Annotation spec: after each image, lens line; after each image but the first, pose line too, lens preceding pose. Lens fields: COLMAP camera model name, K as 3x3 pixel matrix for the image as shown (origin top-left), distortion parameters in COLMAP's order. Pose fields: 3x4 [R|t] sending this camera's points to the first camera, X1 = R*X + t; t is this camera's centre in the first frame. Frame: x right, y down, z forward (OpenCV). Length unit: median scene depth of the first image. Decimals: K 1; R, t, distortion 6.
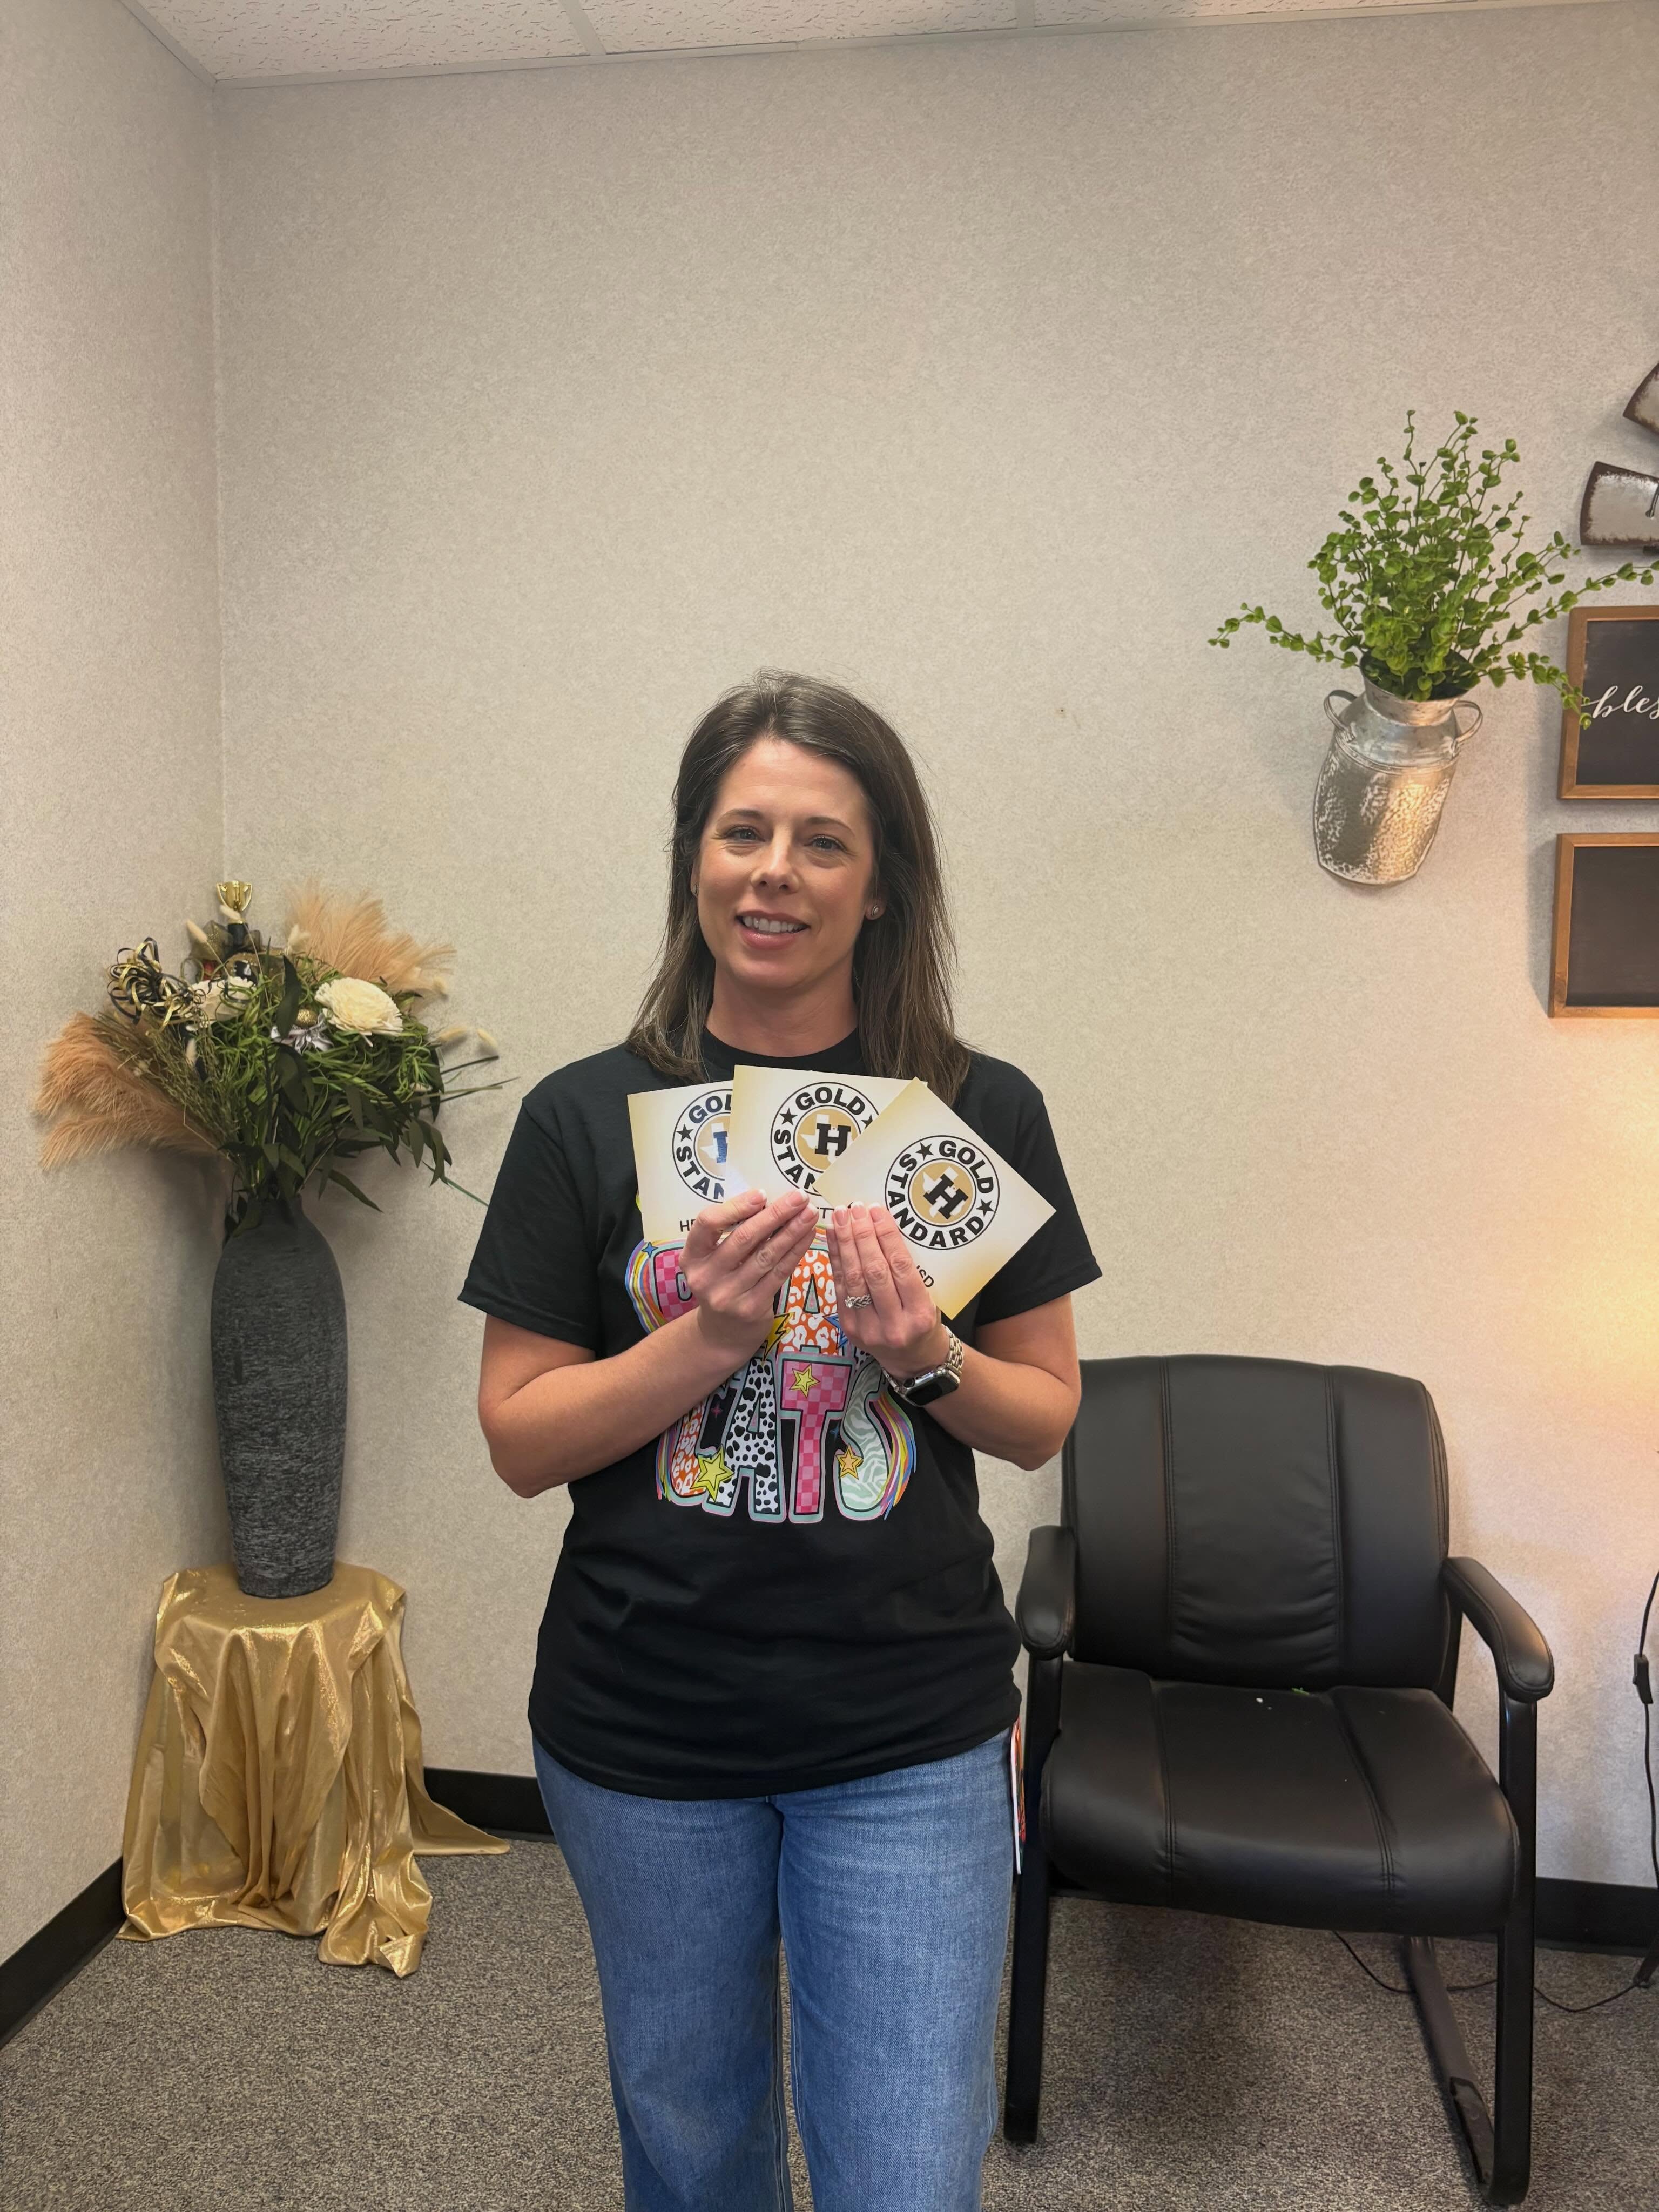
lens RADIAL K [[1659.9, 0, 821.1], [0, 1659.9, 1114.1], [0, 0, 1]] dist [0.028808, -0.027164]
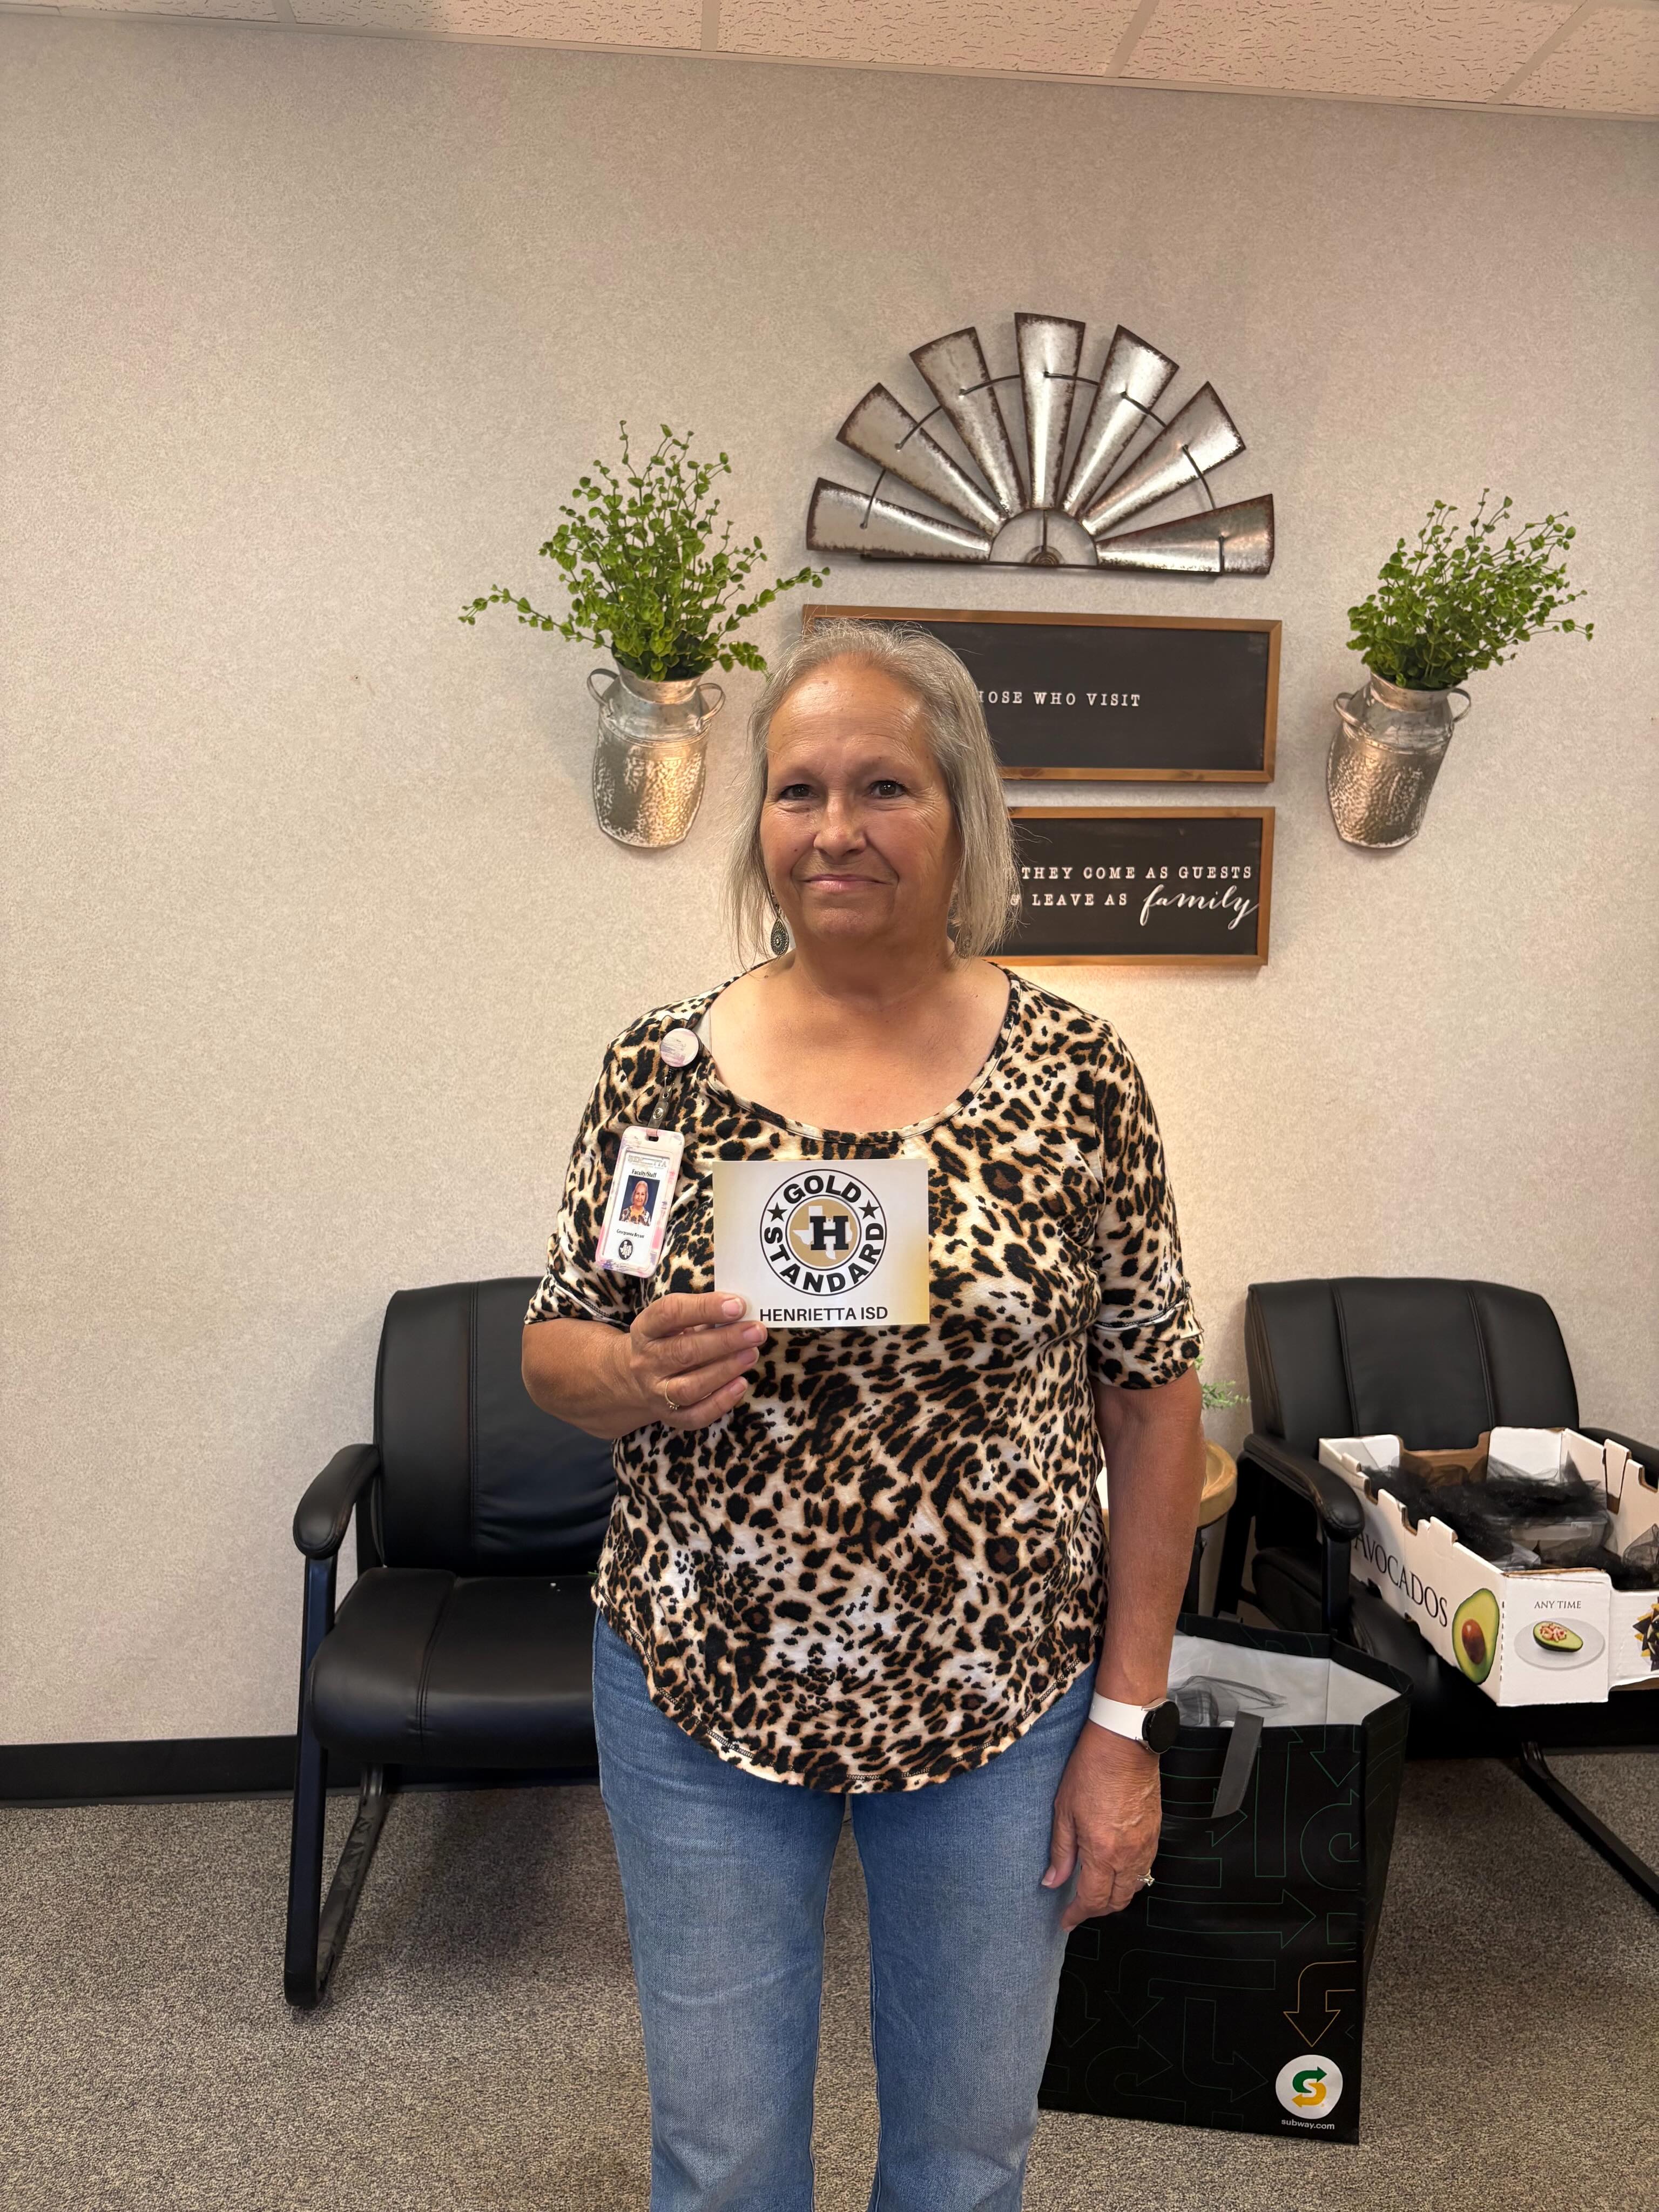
lens RADIAL K [[1659.9, 0, 810.6], [0, 1659.9, 1119.2], [0, 0, 1]] dist [0.028808, -0.027164]
pose [[0.968105, -0.029566, 0.248795, 0.154312], [0.025413, 0.999479, 0.019891, 0.024260], [-0.249253, -0.012934, 0.968352, -0.101844]]
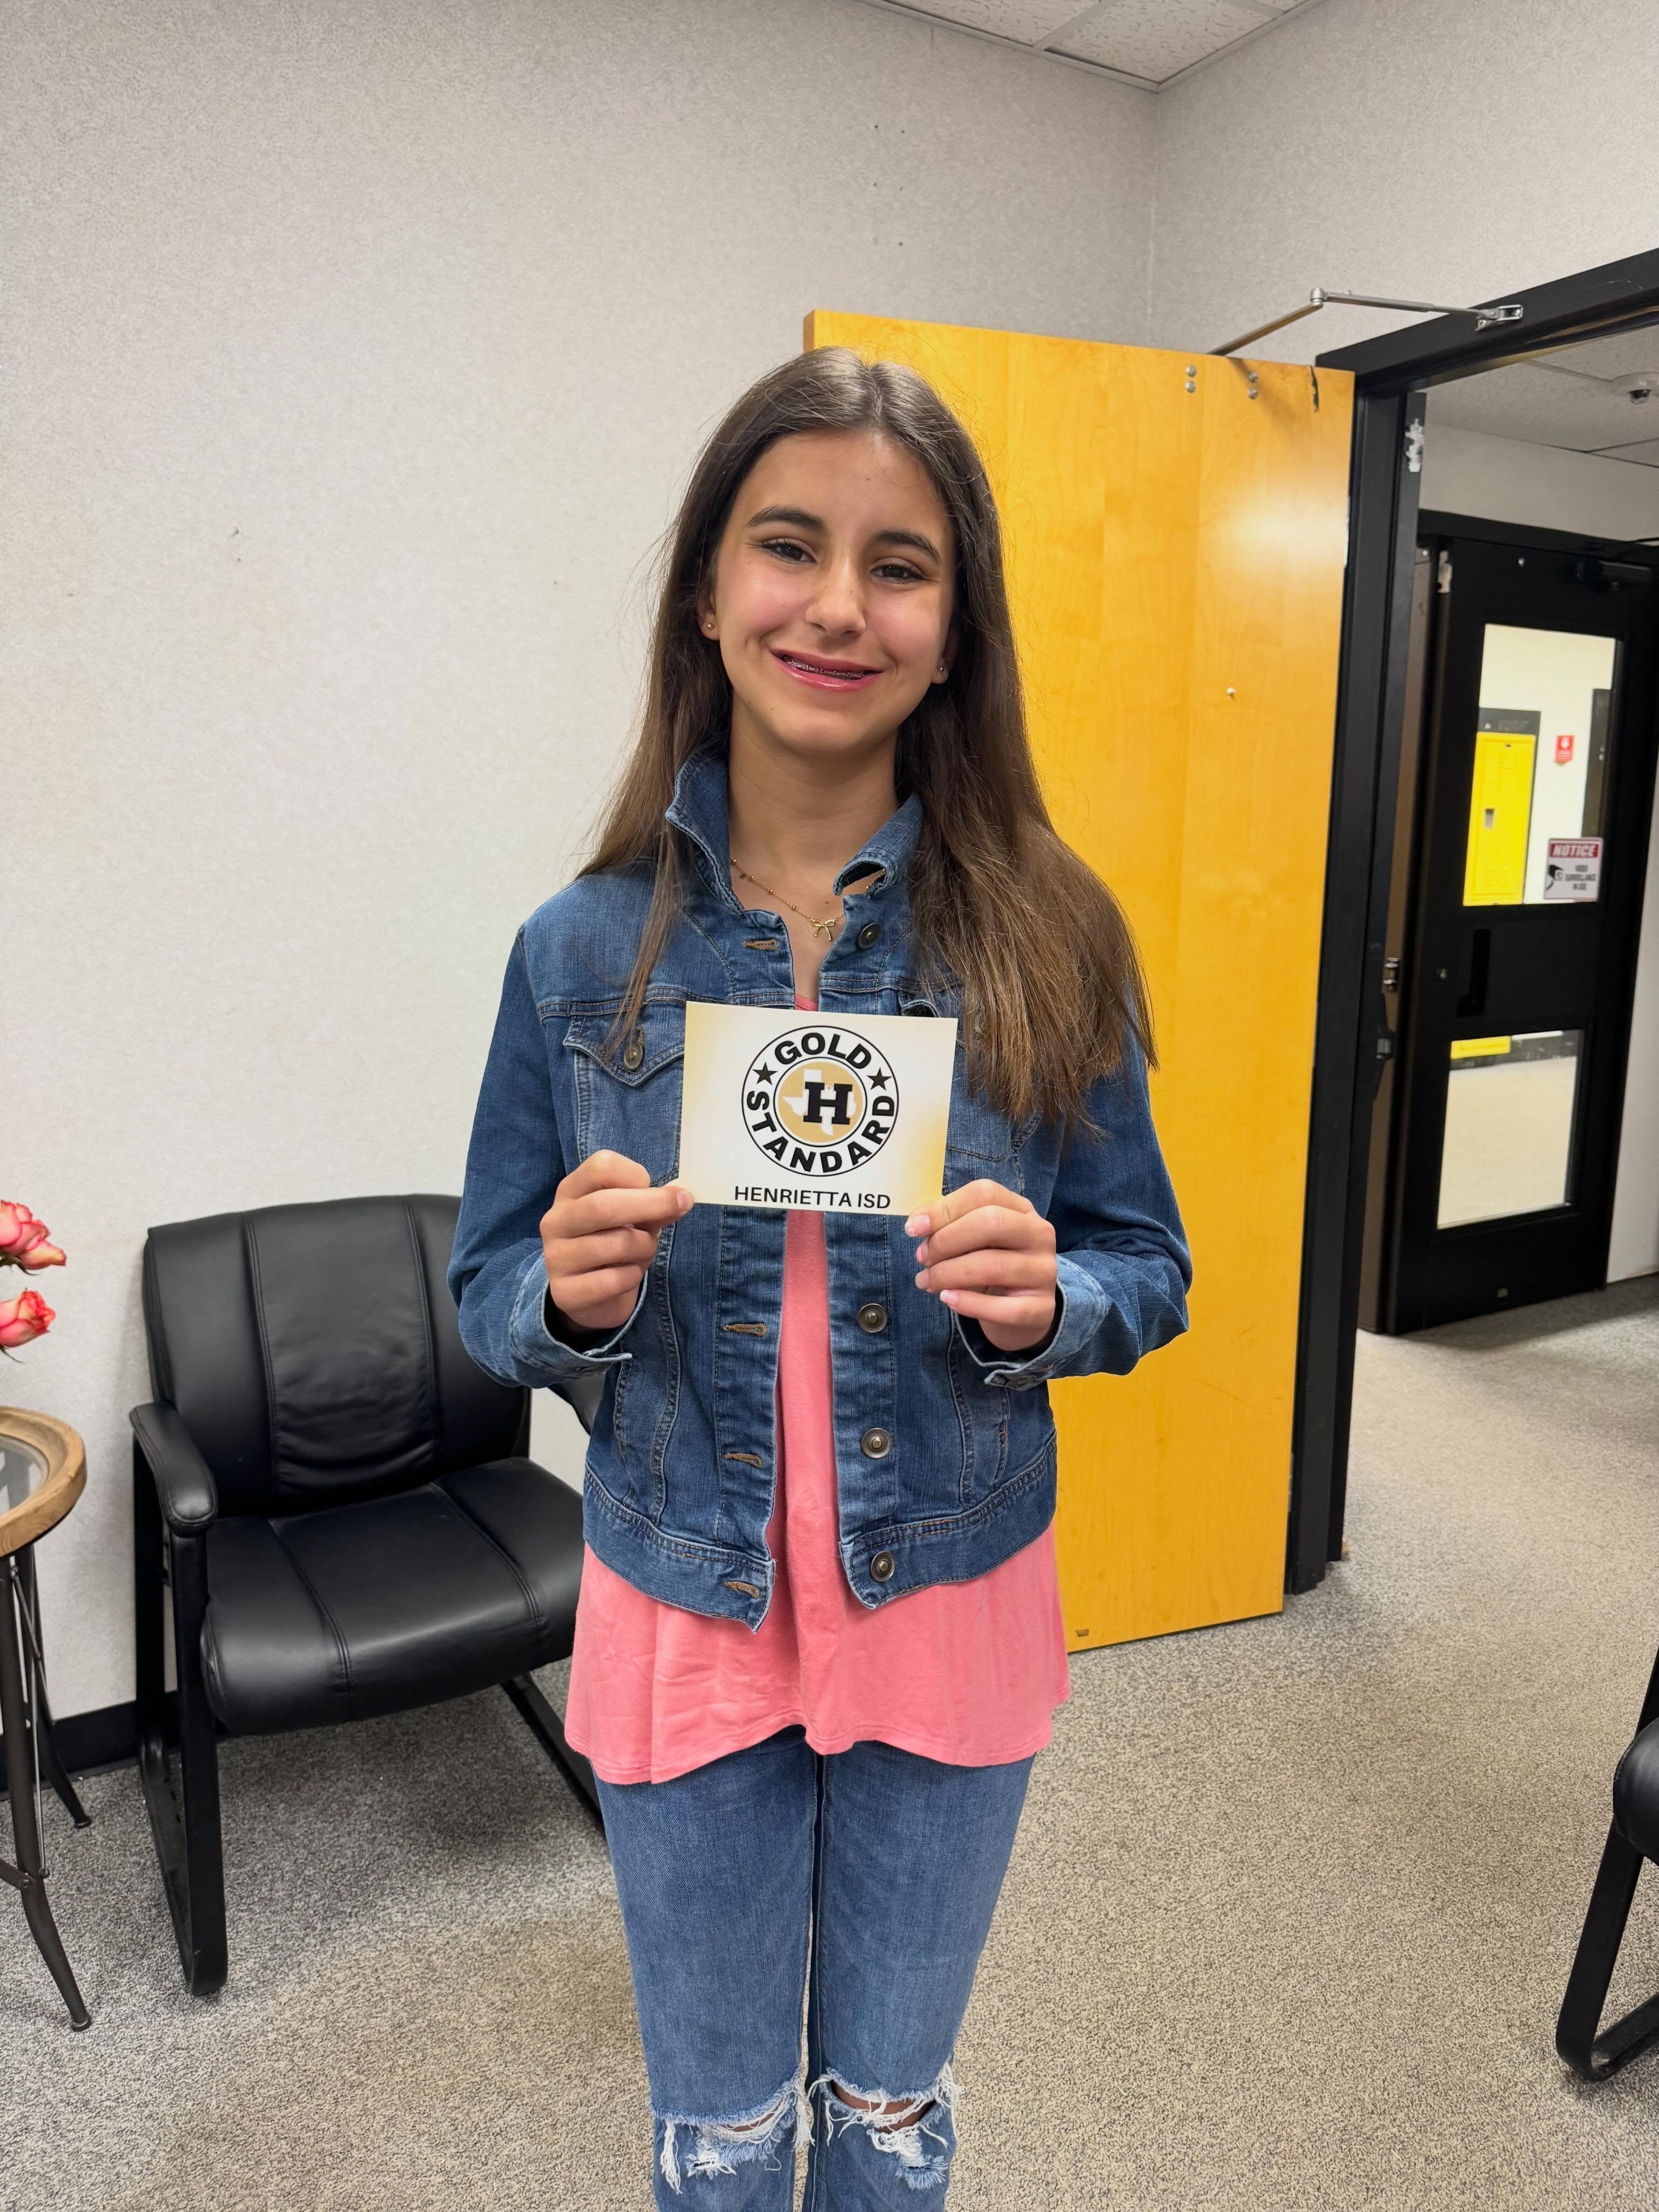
lens RADIAL K [[1555.4, 0, 823.6], [0, 1555.4, 1117.1], [0, 0, 1]] dist [0.001152, -0.008135]
pose [[0.769880, -0.133184, 0.624137, 0.472090], [0.064167, 0.989180, 0.131930, 0.006384], [-0.634955, -0.061522, 0.770095, -0.031352]]
